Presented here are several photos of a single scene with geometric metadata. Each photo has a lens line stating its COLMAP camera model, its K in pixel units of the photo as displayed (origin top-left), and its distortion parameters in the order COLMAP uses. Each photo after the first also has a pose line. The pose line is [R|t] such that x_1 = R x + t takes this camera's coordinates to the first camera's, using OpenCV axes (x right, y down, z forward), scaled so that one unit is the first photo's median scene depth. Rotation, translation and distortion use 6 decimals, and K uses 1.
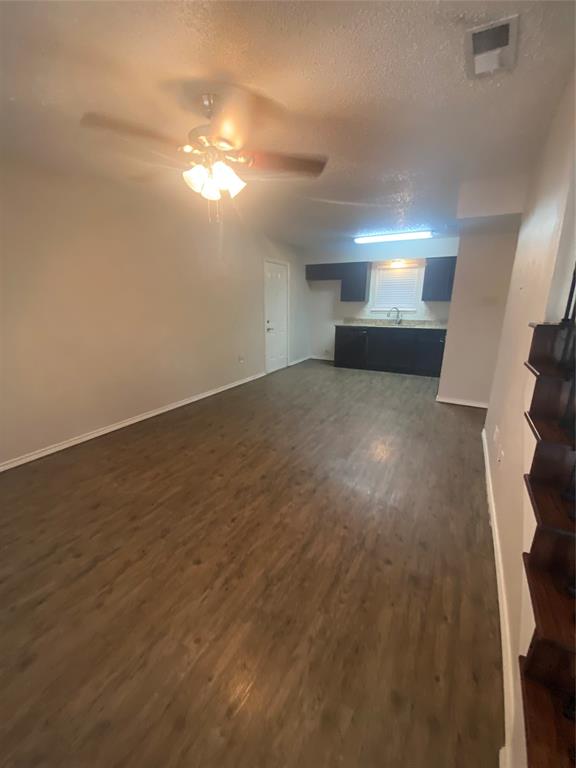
lens RADIAL K [[307.8, 0, 288.0], [0, 307.8, 384.0], [0, 0, 1]] dist [0.035638, -0.021374]
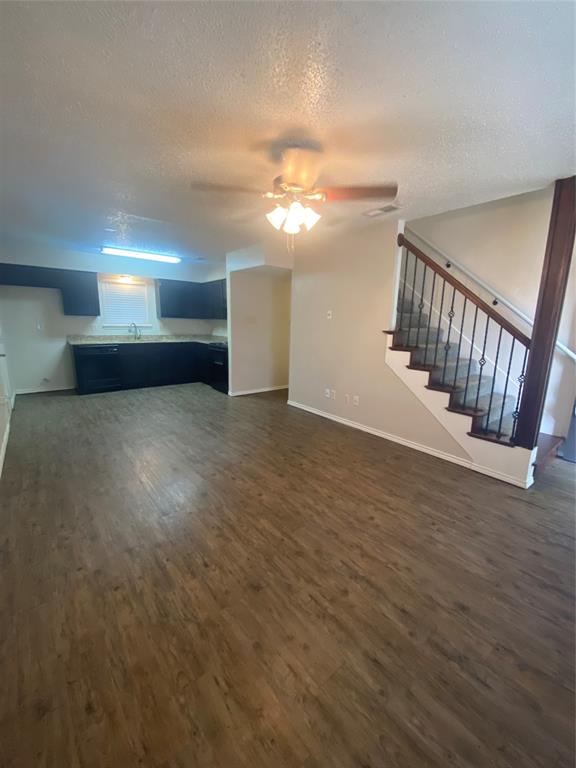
lens RADIAL K [[307.8, 0, 288.0], [0, 307.8, 384.0], [0, 0, 1]] dist [0.035638, -0.021374]
pose [[0.377632, -0.178787, 0.908532, -1.136061], [0.221530, 0.970133, 0.098830, -0.133747], [-0.899066, 0.163946, 0.405959, 0.528890]]
